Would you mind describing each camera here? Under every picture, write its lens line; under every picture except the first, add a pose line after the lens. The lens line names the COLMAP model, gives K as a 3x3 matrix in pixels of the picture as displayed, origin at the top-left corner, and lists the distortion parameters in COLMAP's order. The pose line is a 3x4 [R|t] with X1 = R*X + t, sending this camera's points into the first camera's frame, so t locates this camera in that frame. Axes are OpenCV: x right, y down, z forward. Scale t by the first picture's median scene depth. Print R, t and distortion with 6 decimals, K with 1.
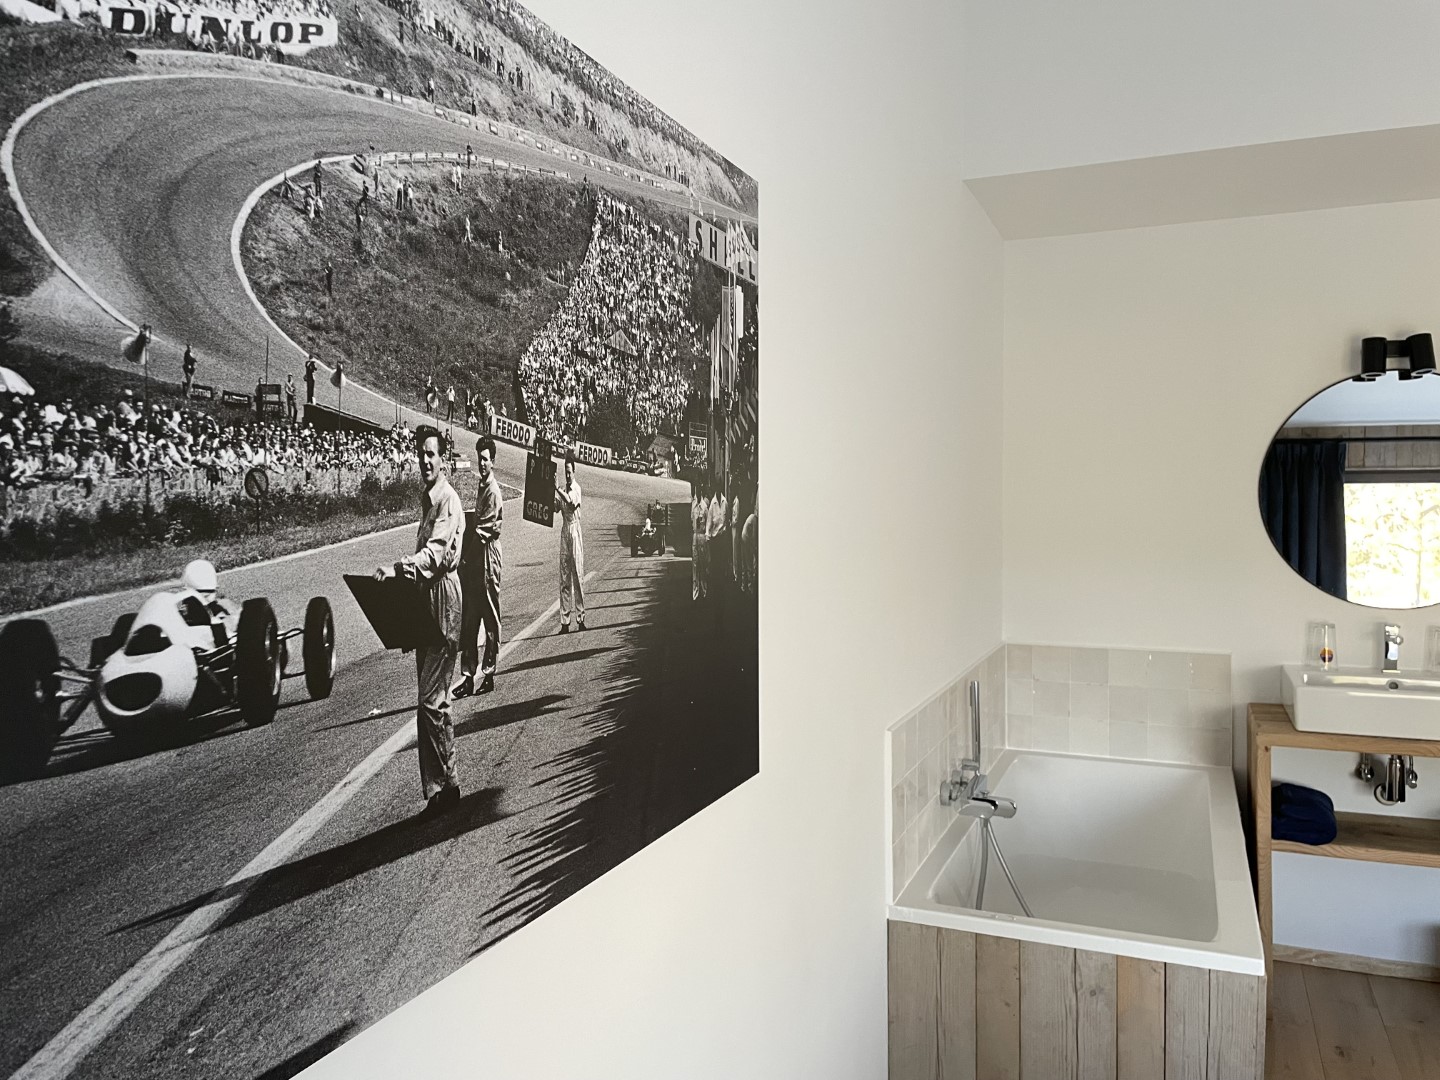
lens RADIAL K [[1102.5, 0, 714.8], [0, 1102.5, 539.1], [0, 0, 1]] dist [0.046229, -0.037454]
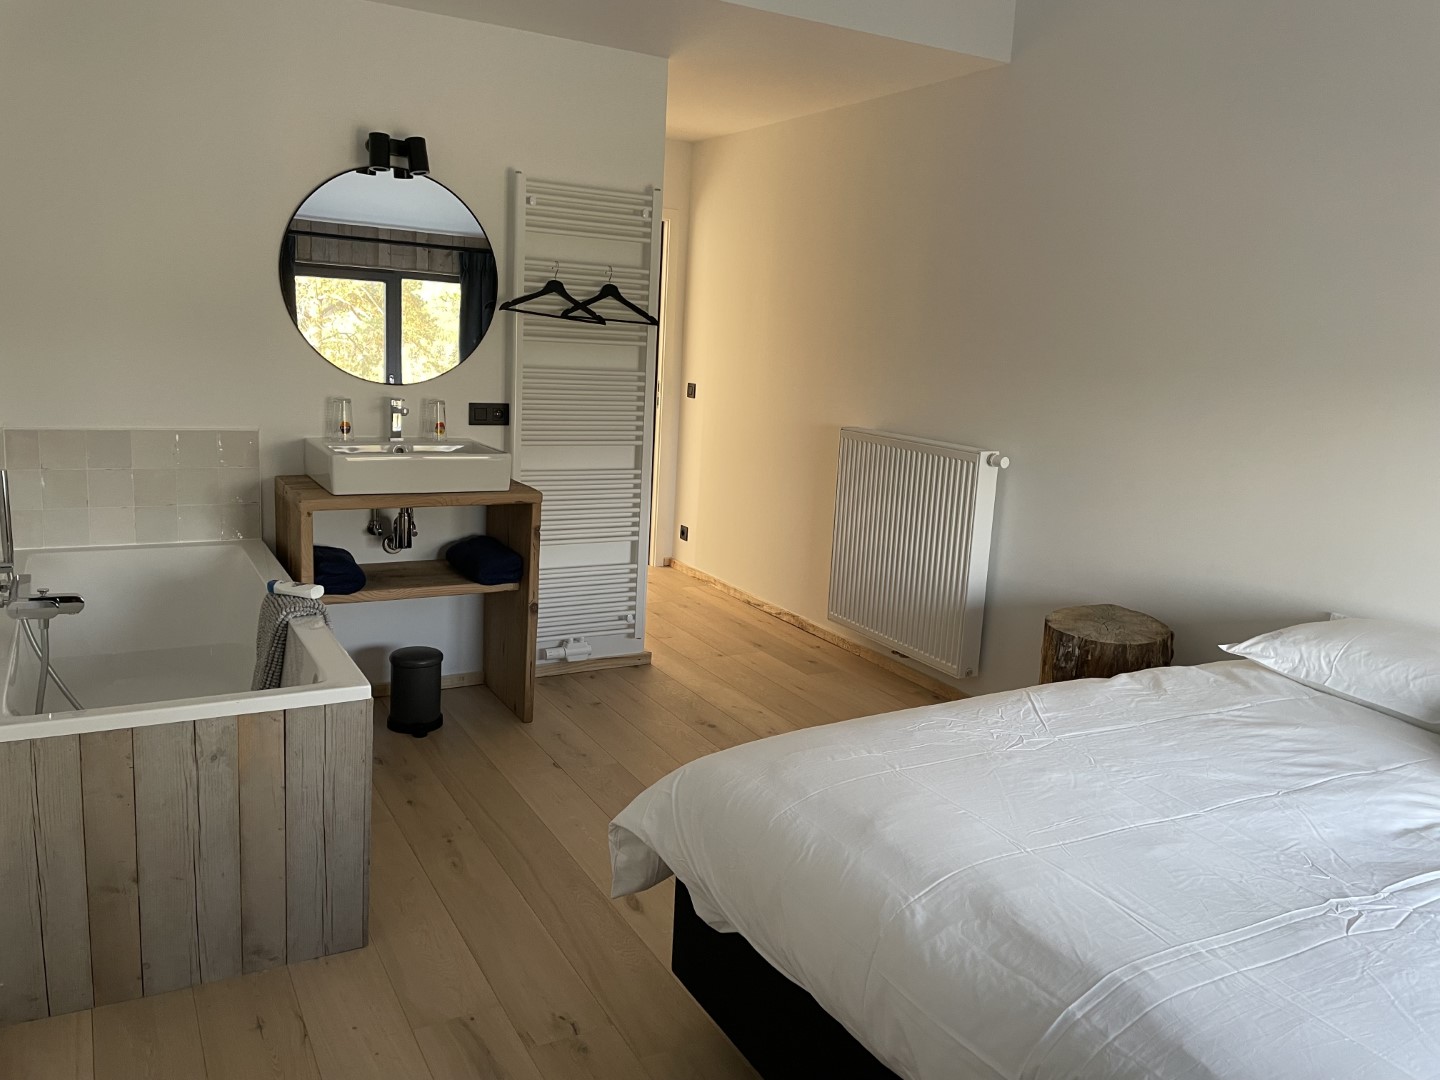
lens RADIAL K [[1102.5, 0, 718.1], [0, 1102.5, 538.0], [0, 0, 1]] dist [0.046229, -0.037454]
pose [[0.602156, -0.110301, 0.790723, -0.113915], [-0.034115, 0.985951, 0.163514, 0.020586], [-0.797650, -0.125436, 0.589933, 0.043864]]
